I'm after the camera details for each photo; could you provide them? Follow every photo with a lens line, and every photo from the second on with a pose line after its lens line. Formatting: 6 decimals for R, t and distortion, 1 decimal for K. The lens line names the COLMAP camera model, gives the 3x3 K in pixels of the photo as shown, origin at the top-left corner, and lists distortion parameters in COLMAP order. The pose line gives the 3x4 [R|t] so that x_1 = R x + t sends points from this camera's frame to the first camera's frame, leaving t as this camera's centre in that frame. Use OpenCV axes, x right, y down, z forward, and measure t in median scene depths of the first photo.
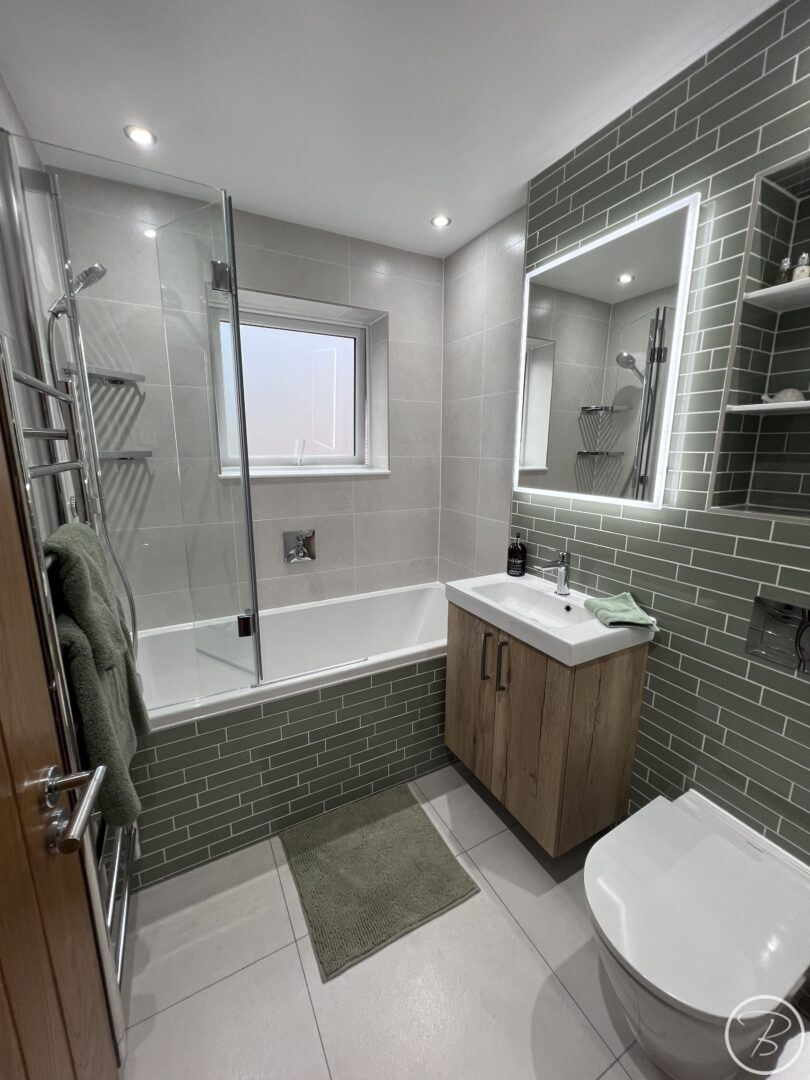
lens RADIAL K [[432.4, 0, 406.0], [0, 432.4, 537.8], [0, 0, 1]] dist [-0.002259, 0.000578]
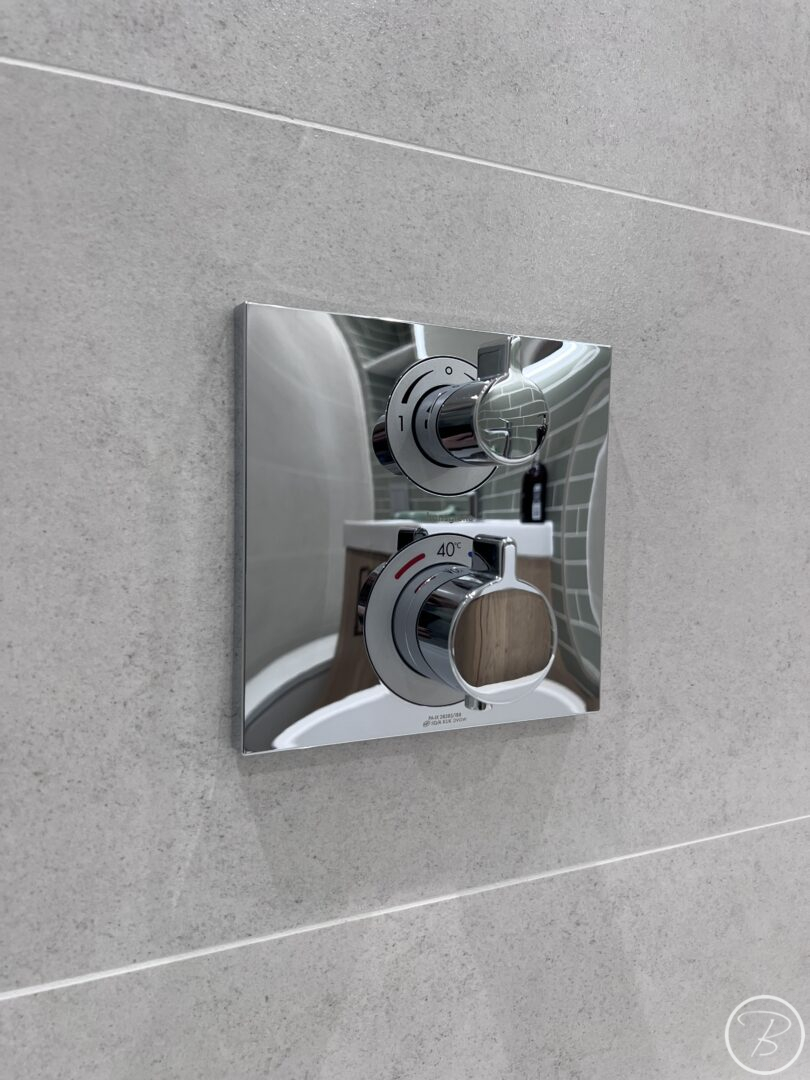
lens RADIAL K [[810.4, 0, 414.9], [0, 810.4, 542.5], [0, 0, 1]] dist [0.050628, -0.060787]
pose [[0.998666, 0.012590, -0.050070, -0.344079], [-0.019849, 0.988902, -0.147239, 0.060381], [0.047661, 0.148037, 0.987833, 1.219160]]
